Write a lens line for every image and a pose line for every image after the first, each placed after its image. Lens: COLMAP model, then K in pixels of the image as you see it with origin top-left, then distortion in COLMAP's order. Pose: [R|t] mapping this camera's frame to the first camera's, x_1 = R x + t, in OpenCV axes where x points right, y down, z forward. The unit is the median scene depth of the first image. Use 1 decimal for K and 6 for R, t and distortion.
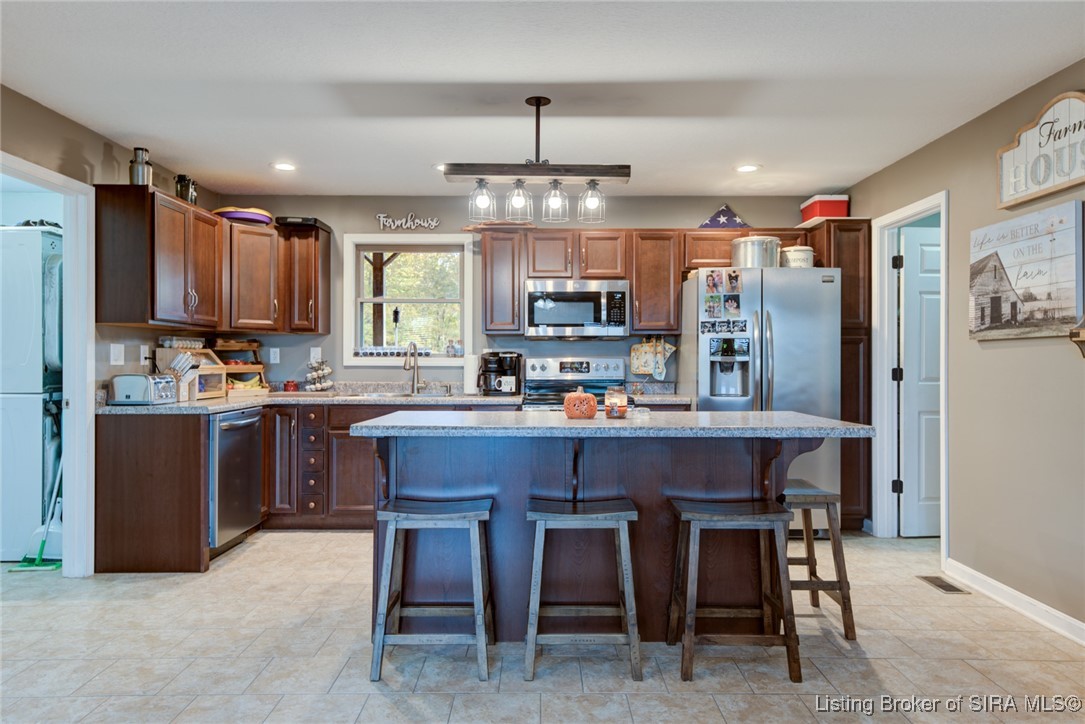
lens RADIAL K [[708.3, 0, 542.5], [0, 708.3, 362.0], [0, 0, 1]] dist [0.024333, -0.001023]
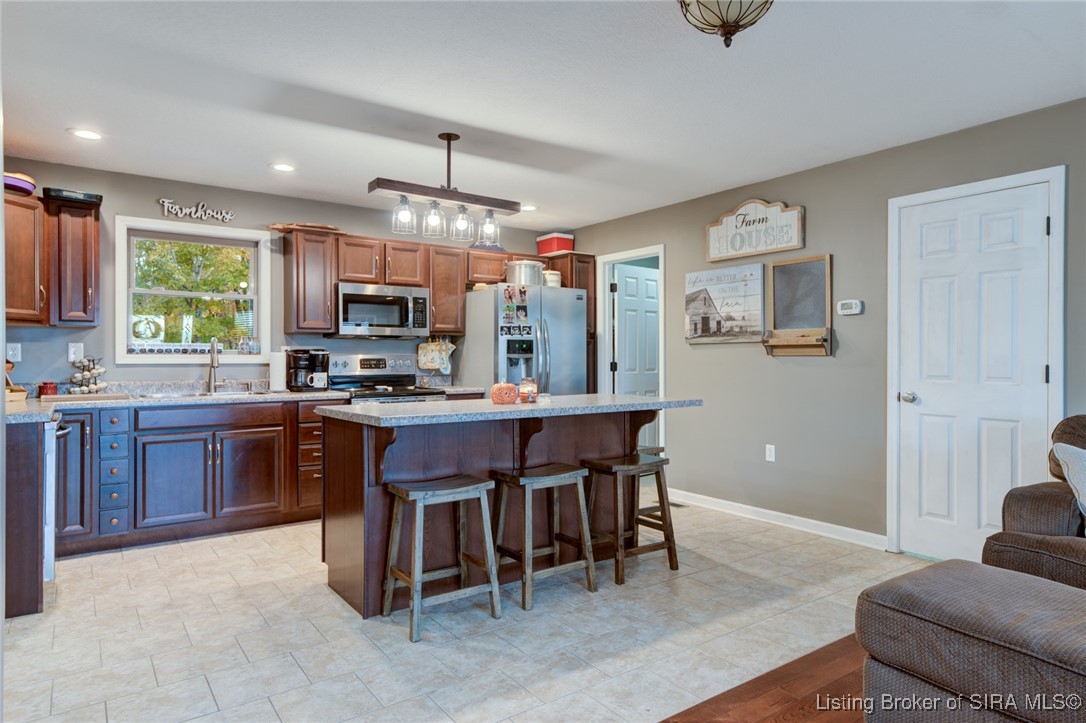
lens RADIAL K [[654.5, 0, 545.9], [0, 654.5, 358.6], [0, 0, 1]] dist [0.017888, 0.001816]
pose [[0.809951, -0.003376, 0.586488, -0.457331], [0.003504, 0.999993, 0.000918, -0.000509], [-0.586487, 0.001312, 0.809958, 0.024414]]
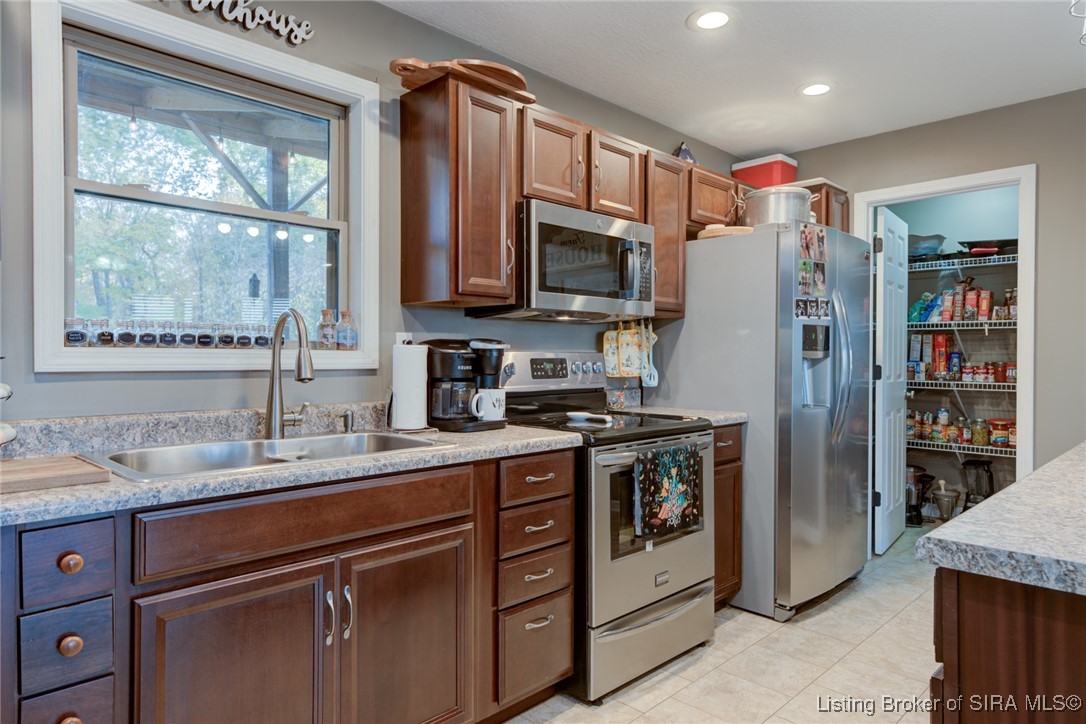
lens RADIAL K [[672.0, 0, 541.5], [0, 672.0, 360.2], [0, 0, 1]] dist [0.018219, 0.000305]
pose [[0.705925, -0.004339, 0.708274, -0.469398], [0.000053, 0.999982, 0.006073, -0.003299], [-0.708287, -0.004249, 0.705912, 0.851132]]
